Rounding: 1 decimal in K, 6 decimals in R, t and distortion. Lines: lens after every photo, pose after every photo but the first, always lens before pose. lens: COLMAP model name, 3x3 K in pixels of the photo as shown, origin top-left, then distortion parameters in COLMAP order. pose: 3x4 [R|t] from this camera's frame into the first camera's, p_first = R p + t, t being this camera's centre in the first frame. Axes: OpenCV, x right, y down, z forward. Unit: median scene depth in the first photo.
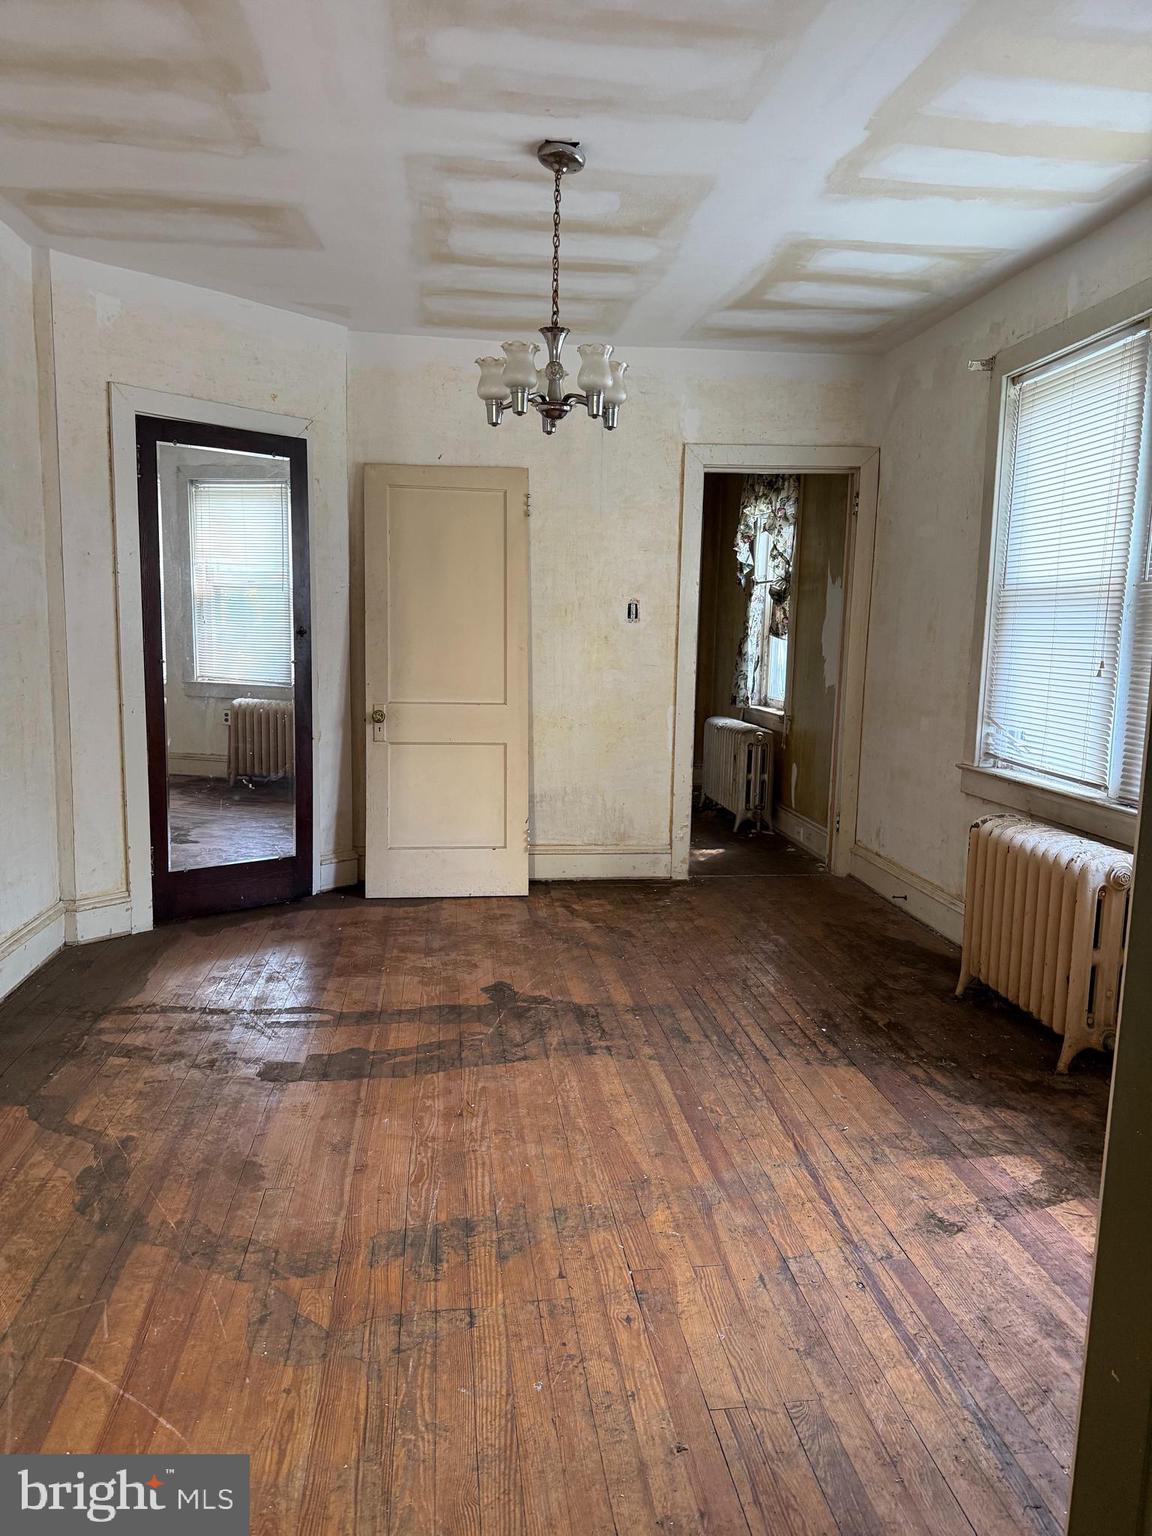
lens RADIAL K [[1069.9, 0, 576.0], [0, 1069.9, 768.0], [0, 0, 1]] dist [0.177608, -0.322899]
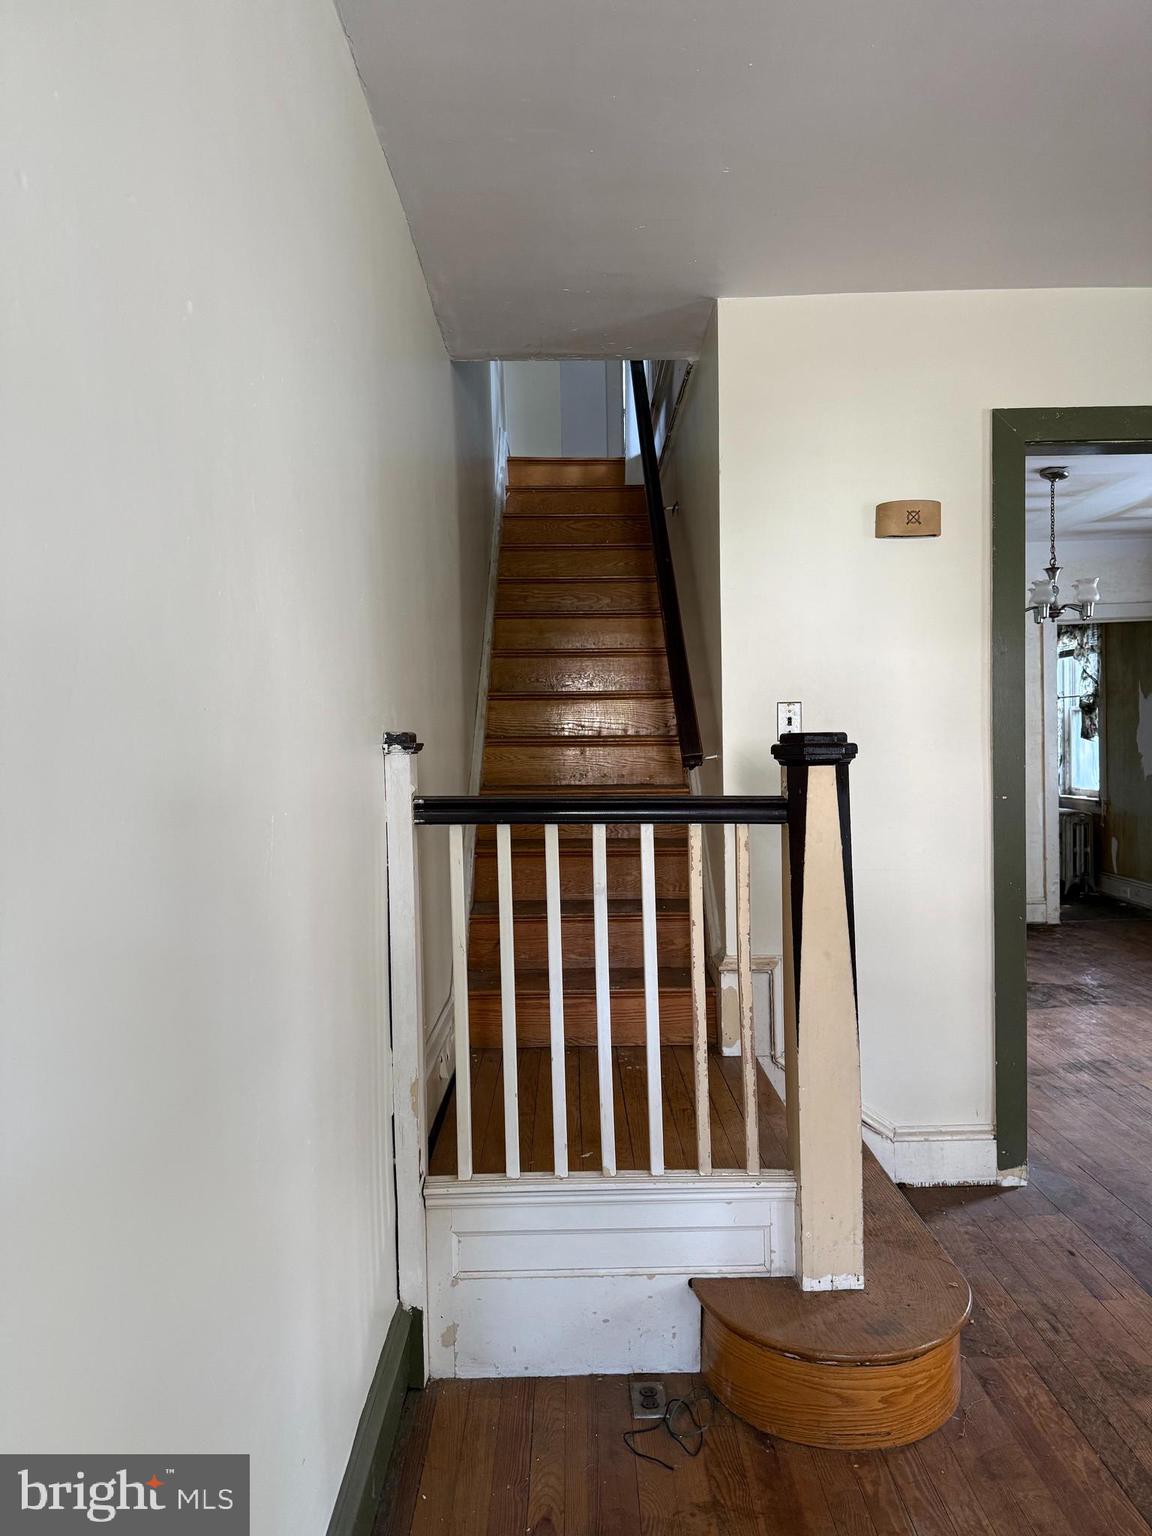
lens RADIAL K [[1069.9, 0, 576.0], [0, 1069.9, 768.0], [0, 0, 1]] dist [0.177608, -0.322899]
pose [[0.992068, -0.035787, -0.120501, -0.265554], [0.023202, 0.994279, -0.104267, 0.033582], [0.123543, 0.100644, 0.987222, -0.355200]]
